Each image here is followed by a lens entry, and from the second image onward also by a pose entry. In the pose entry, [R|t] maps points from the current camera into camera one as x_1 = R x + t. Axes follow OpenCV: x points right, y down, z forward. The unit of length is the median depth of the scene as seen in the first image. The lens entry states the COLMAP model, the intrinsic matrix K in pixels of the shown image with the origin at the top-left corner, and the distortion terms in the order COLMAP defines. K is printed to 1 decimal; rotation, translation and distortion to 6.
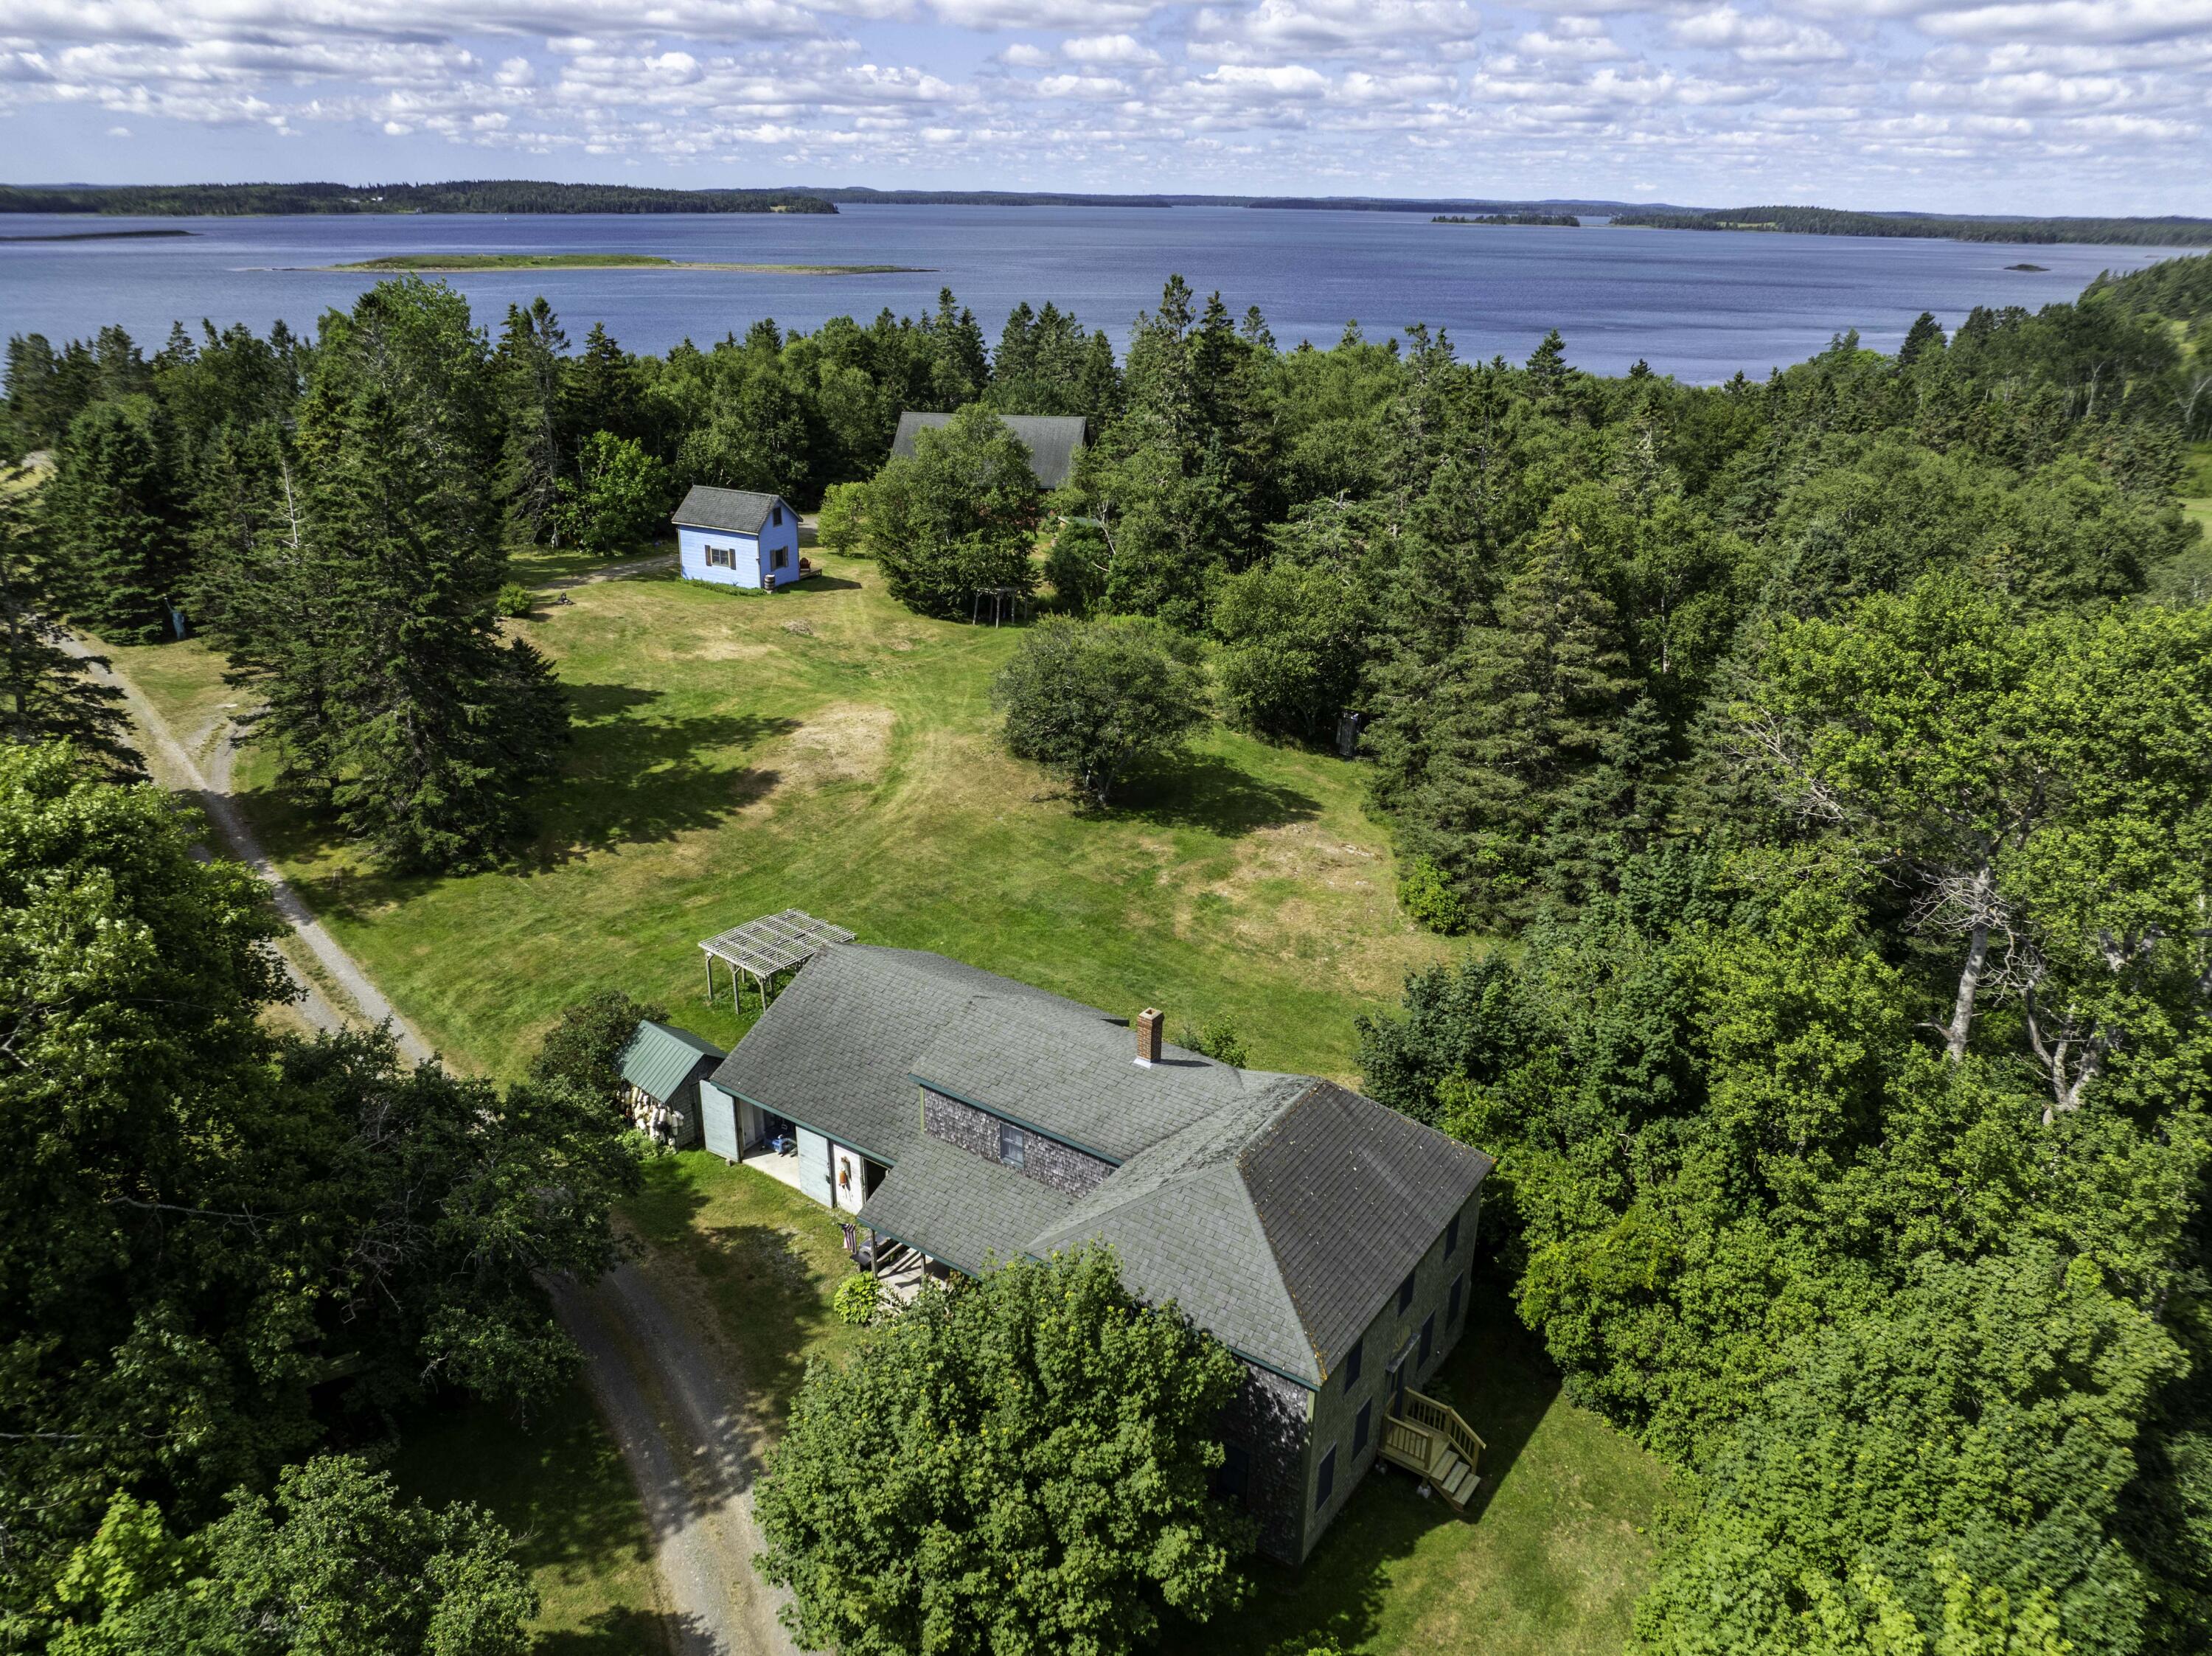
lens RADIAL K [[1554.2, 0, 1108.7], [0, 1554.2, 835.0], [0, 0, 1]] dist [-0.038623, 0.010360]
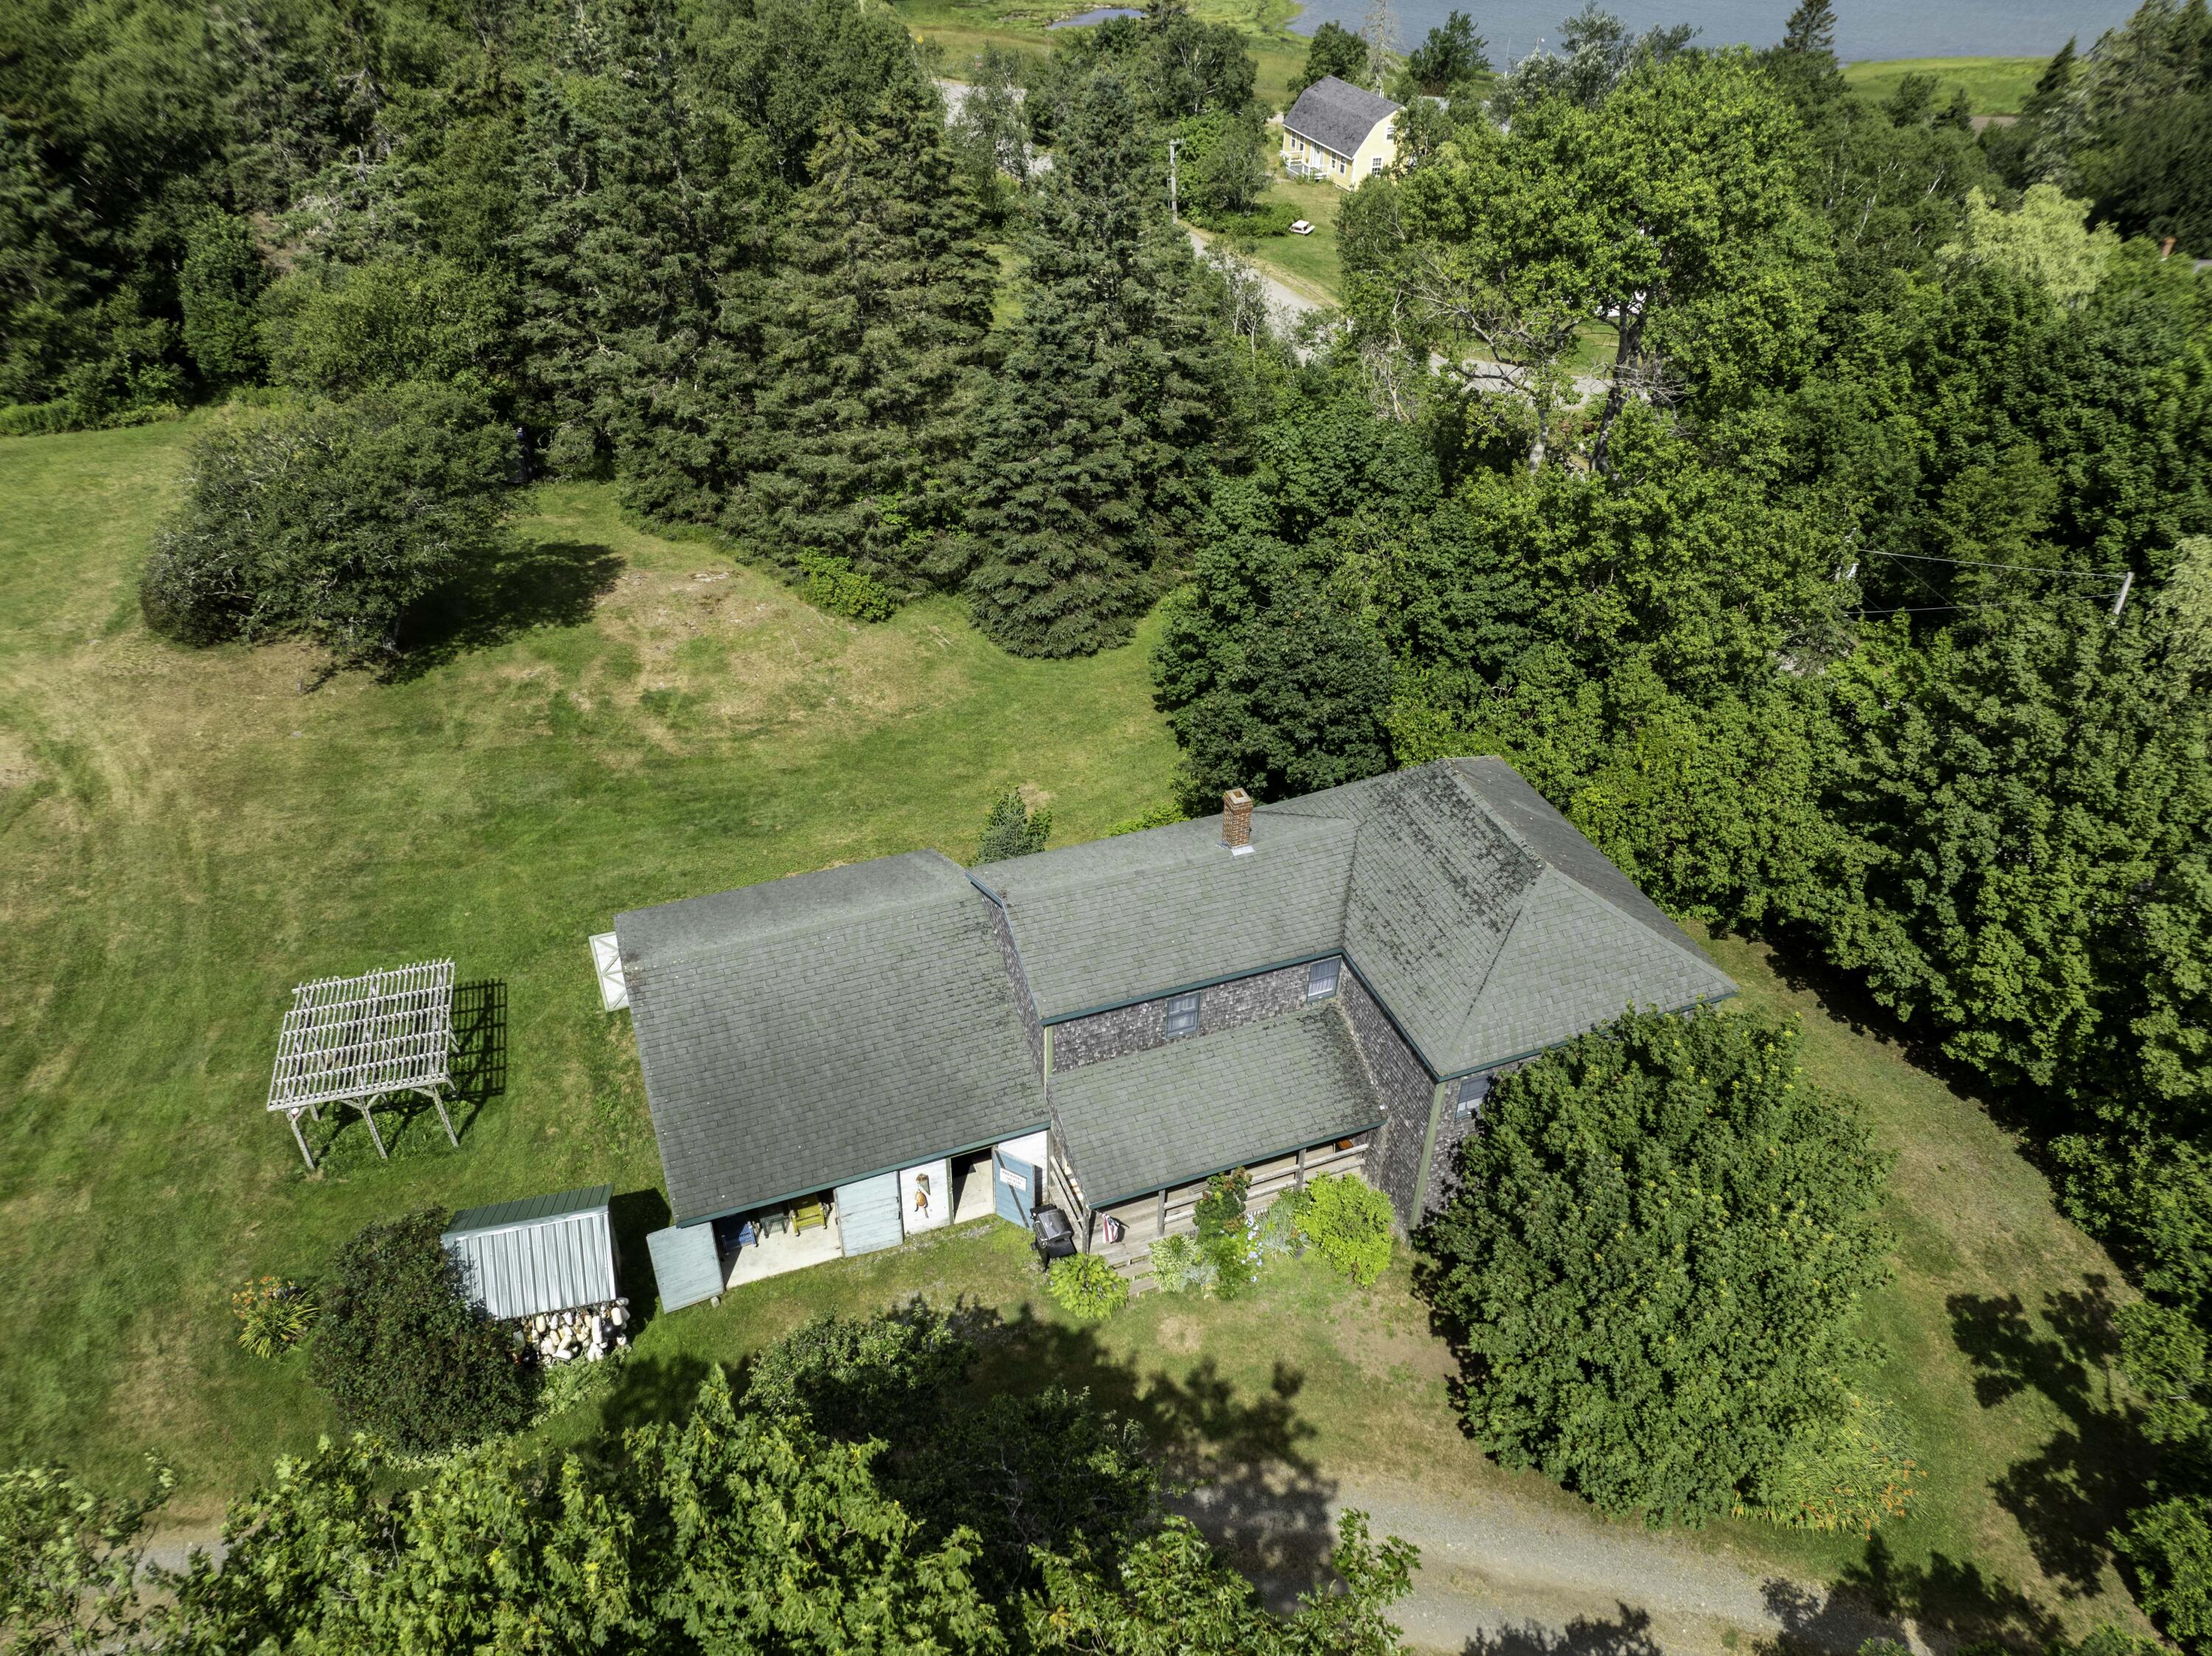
lens RADIAL K [[1554.2, 0, 1107.3], [0, 1554.2, 833.4], [0, 0, 1]] dist [-0.038623, 0.010360]
pose [[0.559097, -0.490354, 0.668553, -0.318168], [0.301879, 0.871405, 0.386682, -0.116985], [-0.772191, -0.014370, 0.635228, 0.268097]]
